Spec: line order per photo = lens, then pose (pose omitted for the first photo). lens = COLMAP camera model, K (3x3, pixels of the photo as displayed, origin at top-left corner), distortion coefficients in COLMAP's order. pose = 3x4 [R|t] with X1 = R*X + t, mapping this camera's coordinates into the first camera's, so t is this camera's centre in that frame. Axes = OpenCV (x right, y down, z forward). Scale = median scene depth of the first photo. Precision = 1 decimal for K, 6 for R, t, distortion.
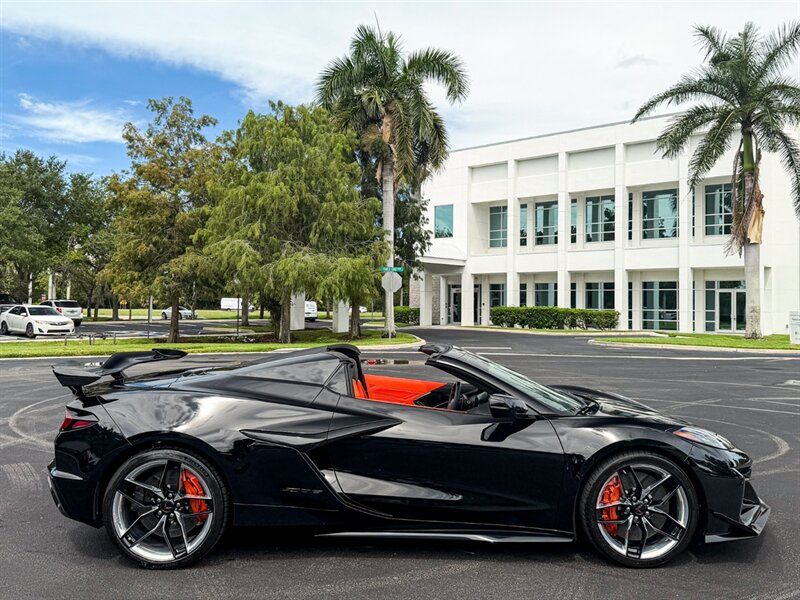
lens RADIAL K [[744.5, 0, 398.1], [0, 744.5, 293.8], [0, 0, 1]] dist [0.173691, -0.294194]
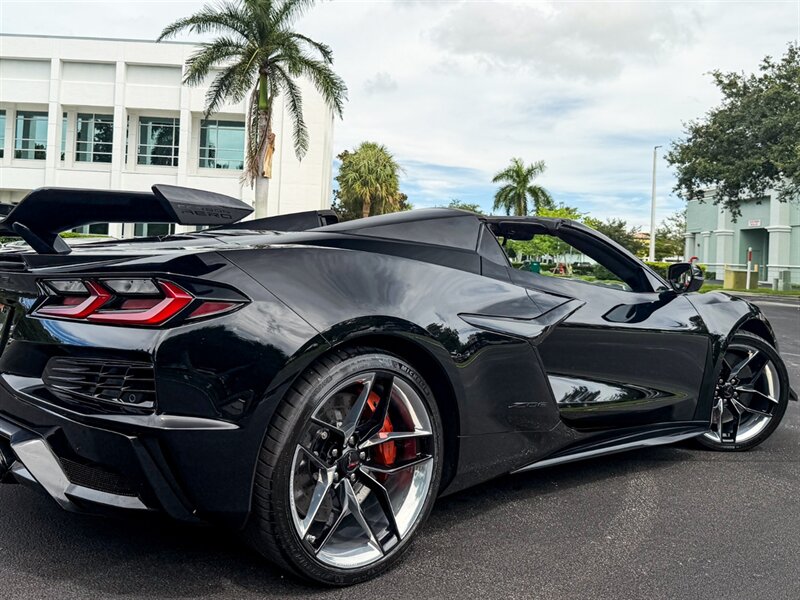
lens RADIAL K [[735.8, 0, 354.6], [0, 735.8, 252.6], [0, 0, 1]] dist [0.140561, -0.236992]
pose [[0.768019, 0.026683, 0.639871, -0.082650], [-0.046802, 0.998799, 0.014525, 0.015833], [-0.638714, -0.041102, 0.768345, 0.077186]]
